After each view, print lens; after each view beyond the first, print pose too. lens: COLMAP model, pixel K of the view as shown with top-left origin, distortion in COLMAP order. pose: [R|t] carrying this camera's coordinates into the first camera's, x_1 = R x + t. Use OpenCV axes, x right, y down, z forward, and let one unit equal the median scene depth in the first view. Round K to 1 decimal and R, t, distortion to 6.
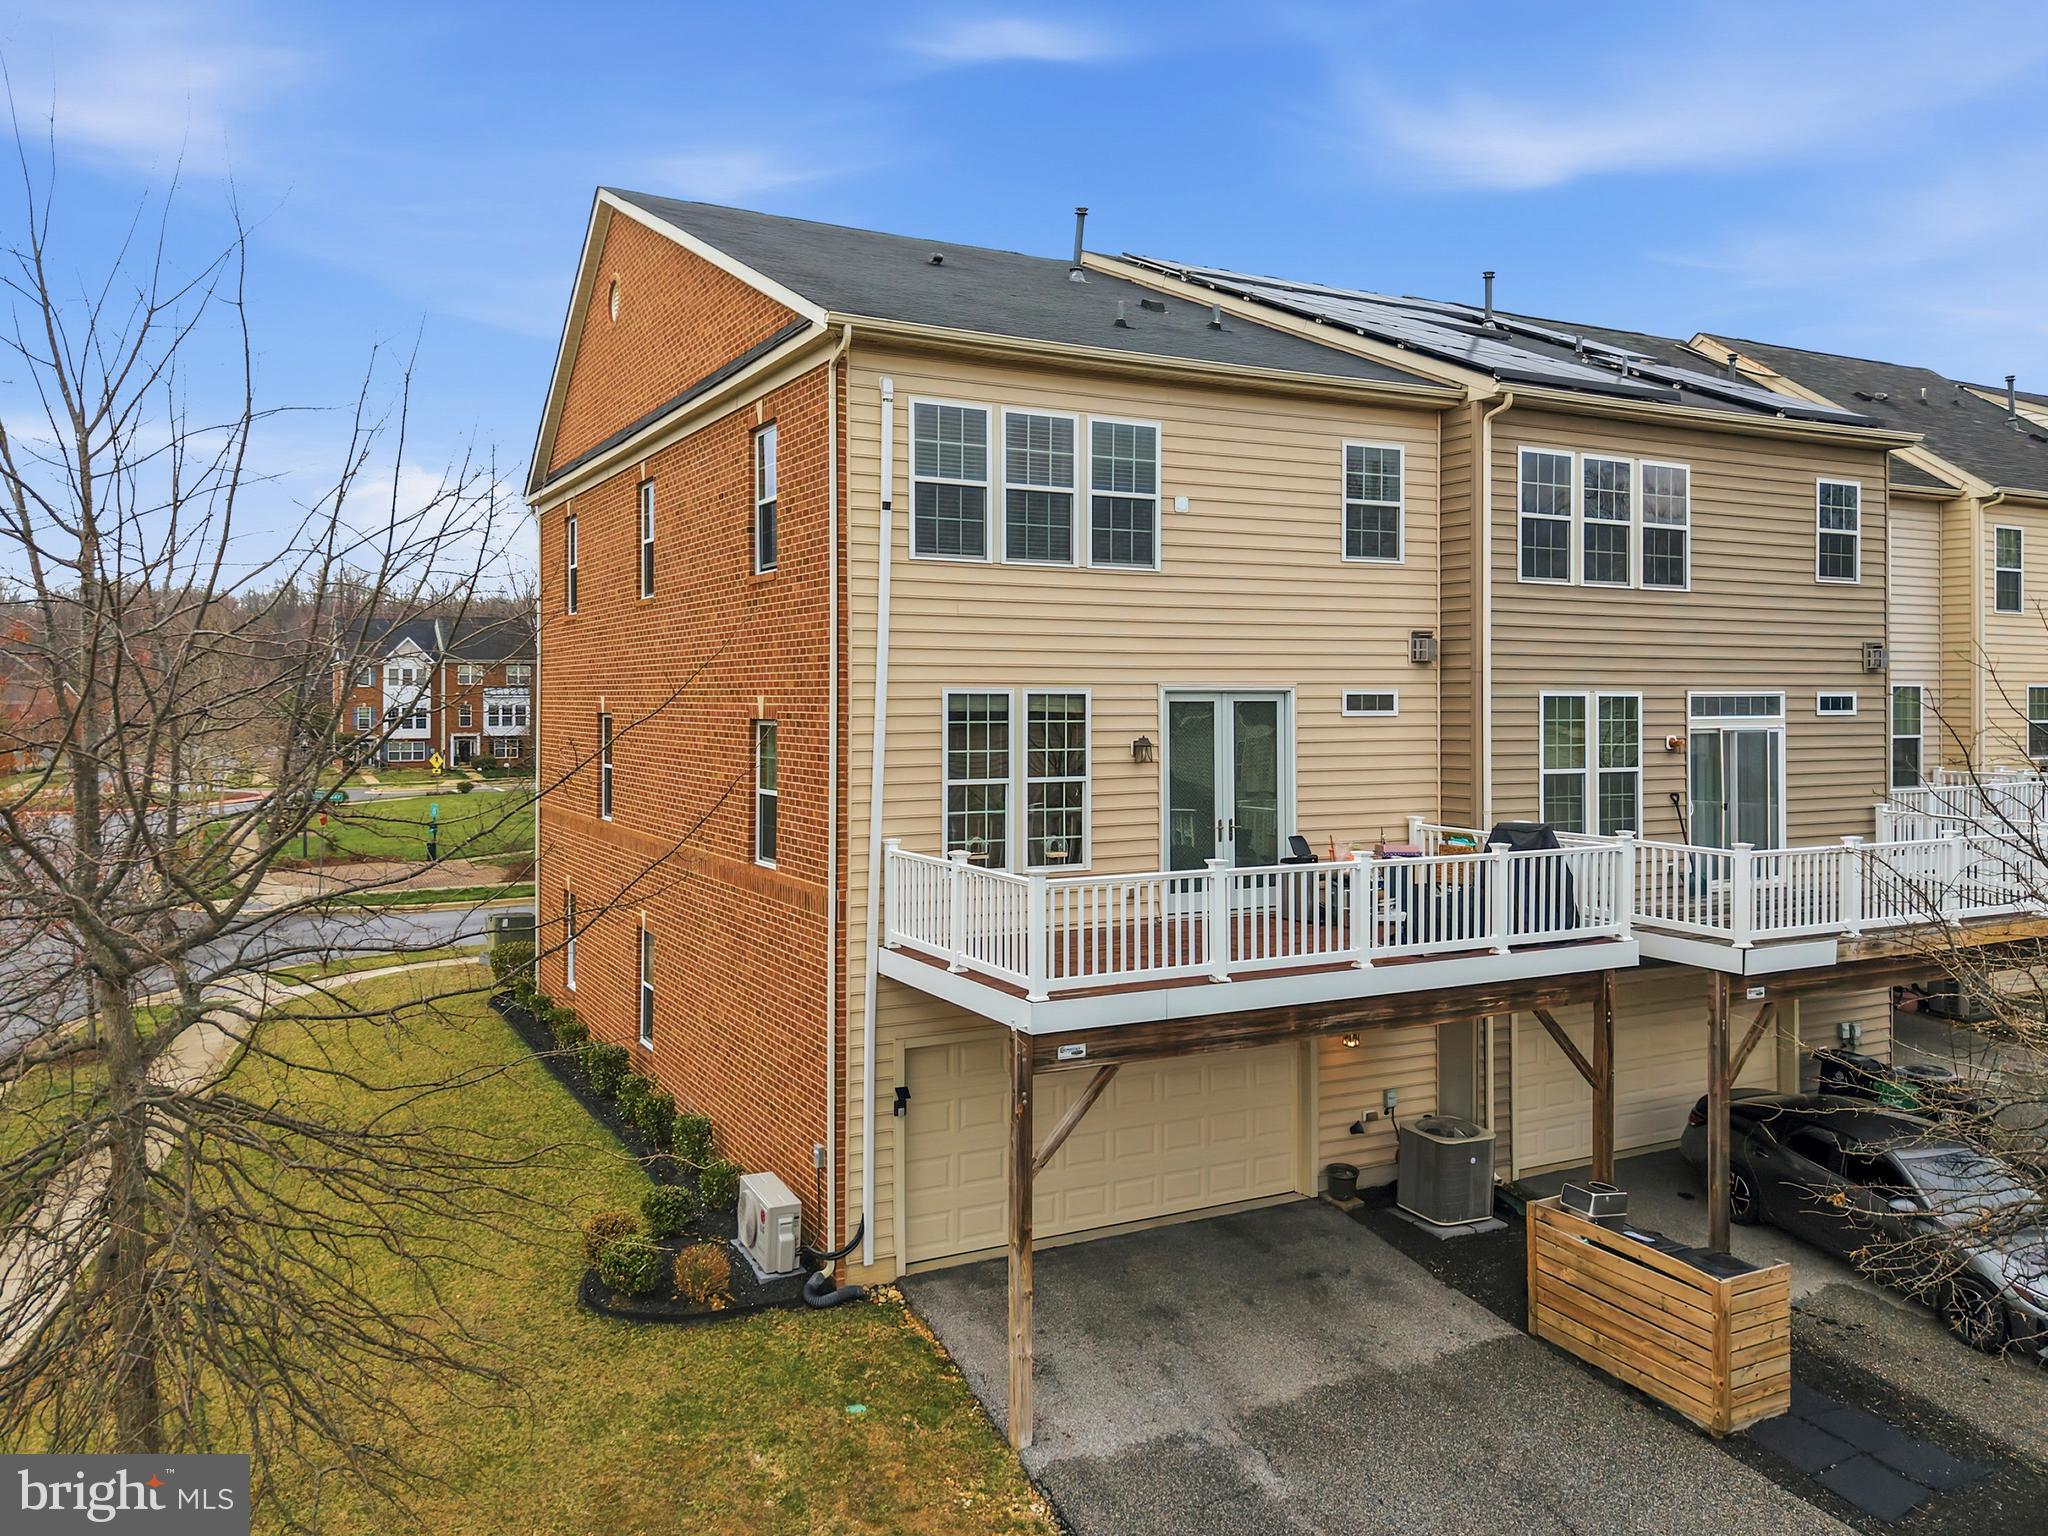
lens RADIAL K [[1457.2, 0, 984.0], [0, 1457.2, 760.5], [0, 0, 1]] dist [-0.004874, 0.003381]
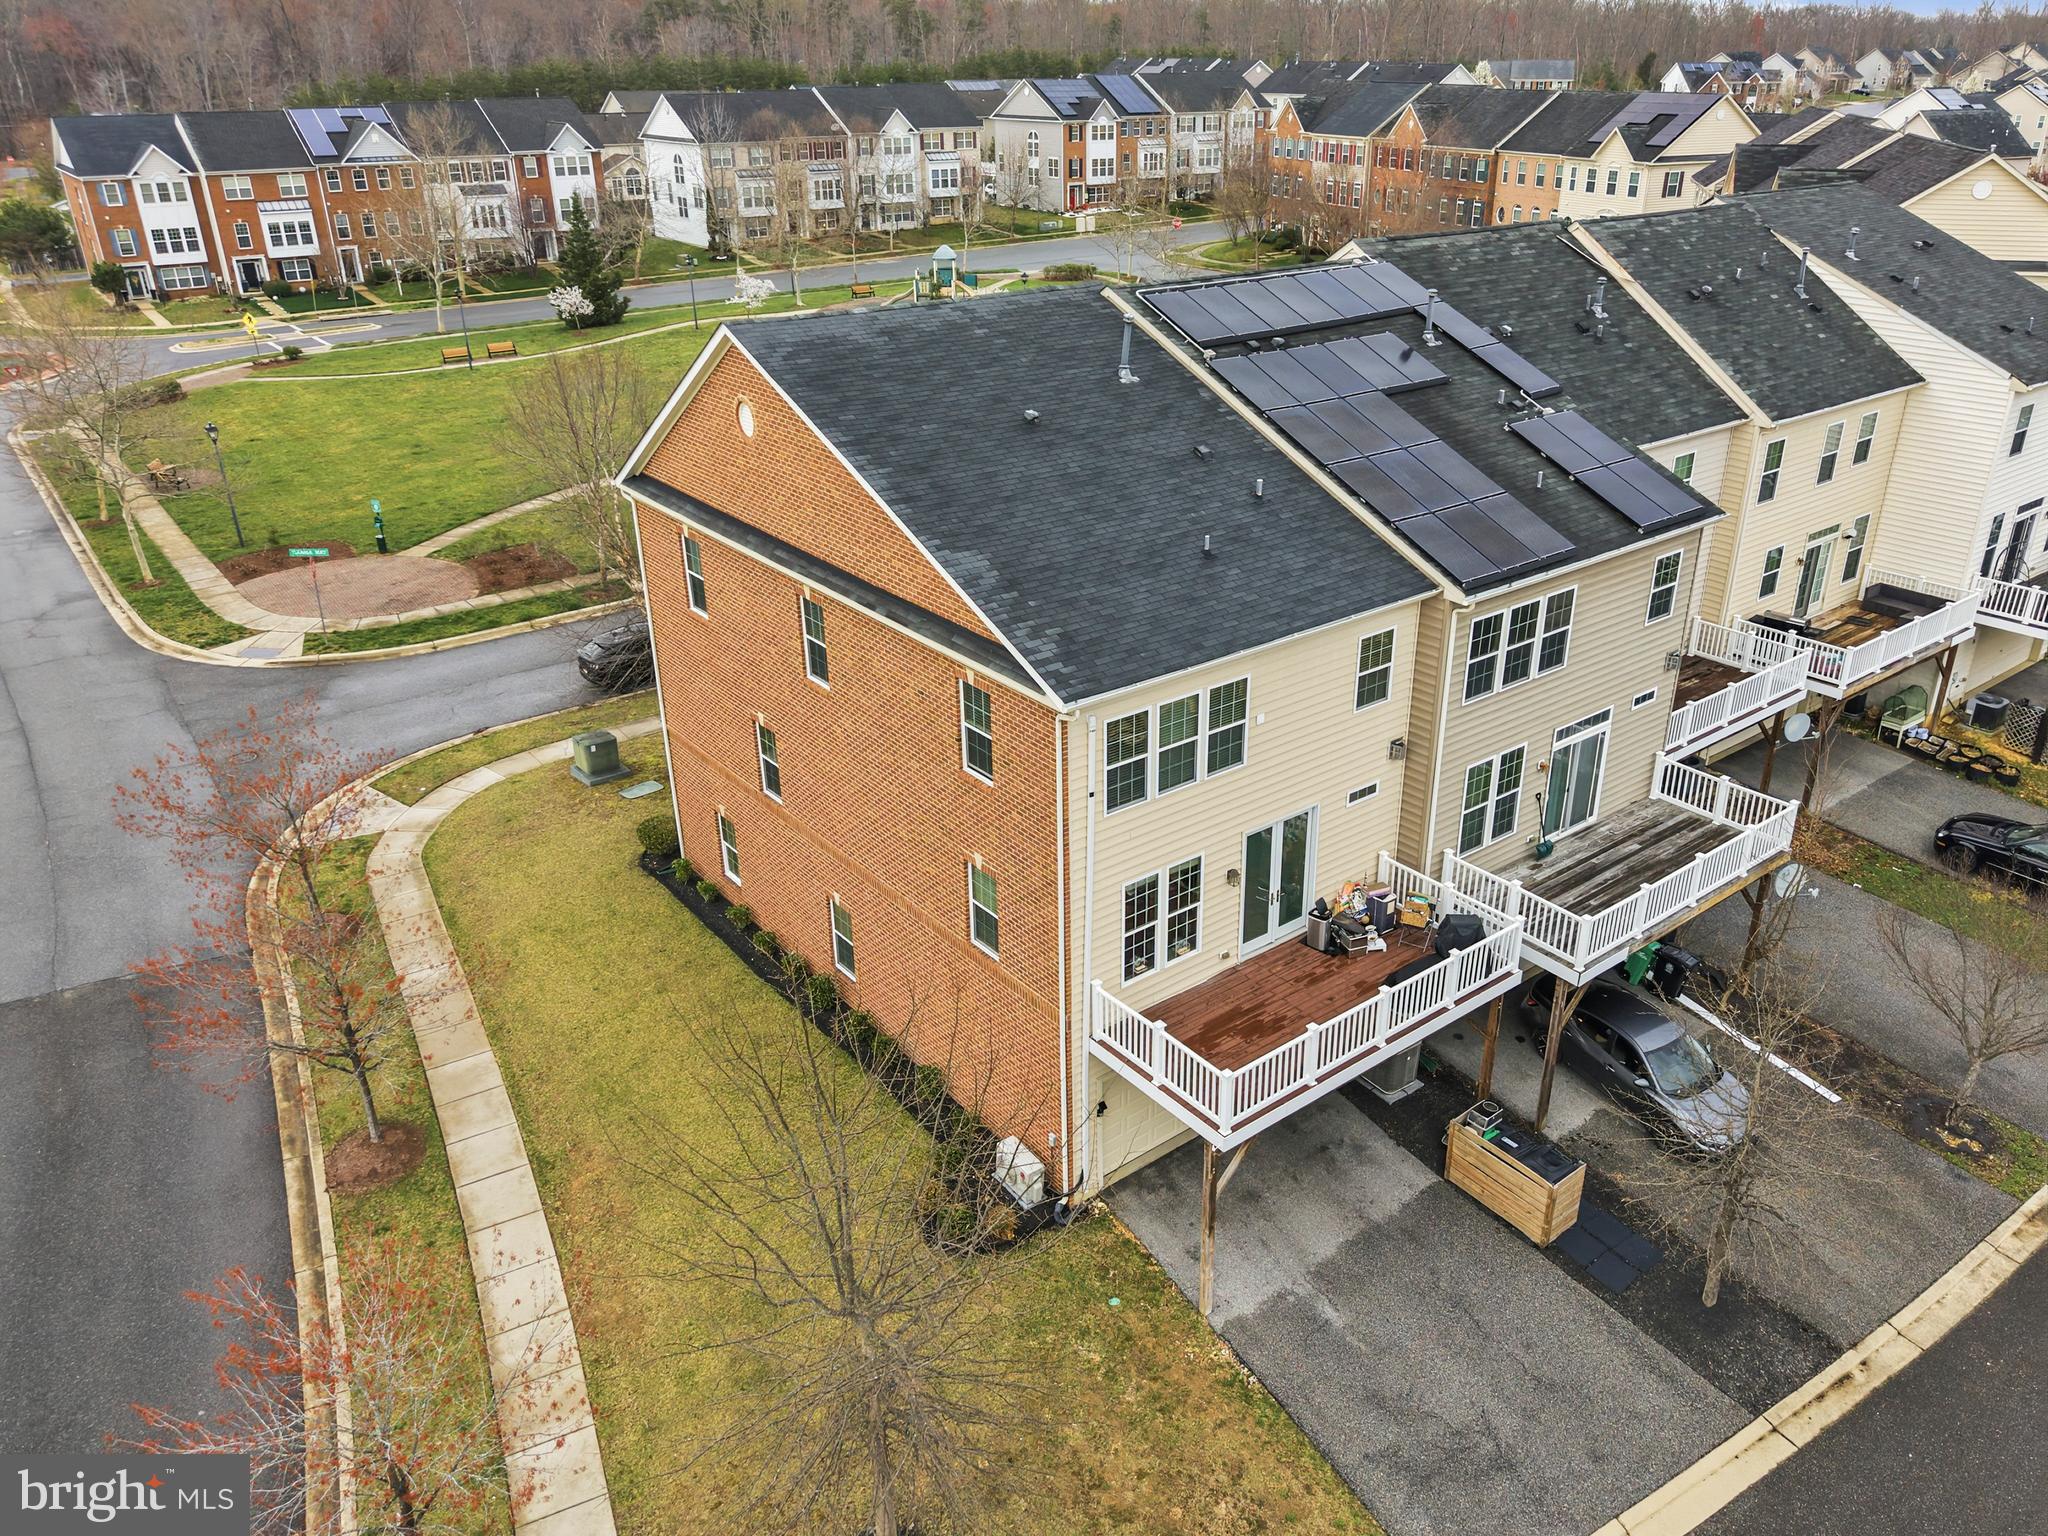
lens RADIAL K [[1422.3, 0, 1024.0], [0, 1422.3, 768.0], [0, 0, 1]] dist [-0.001083, -0.002362]
pose [[0.984102, -0.097183, 0.148659, -0.340488], [0.027364, 0.909983, 0.413742, -0.783172], [-0.175486, -0.403097, 0.898175, -0.287442]]
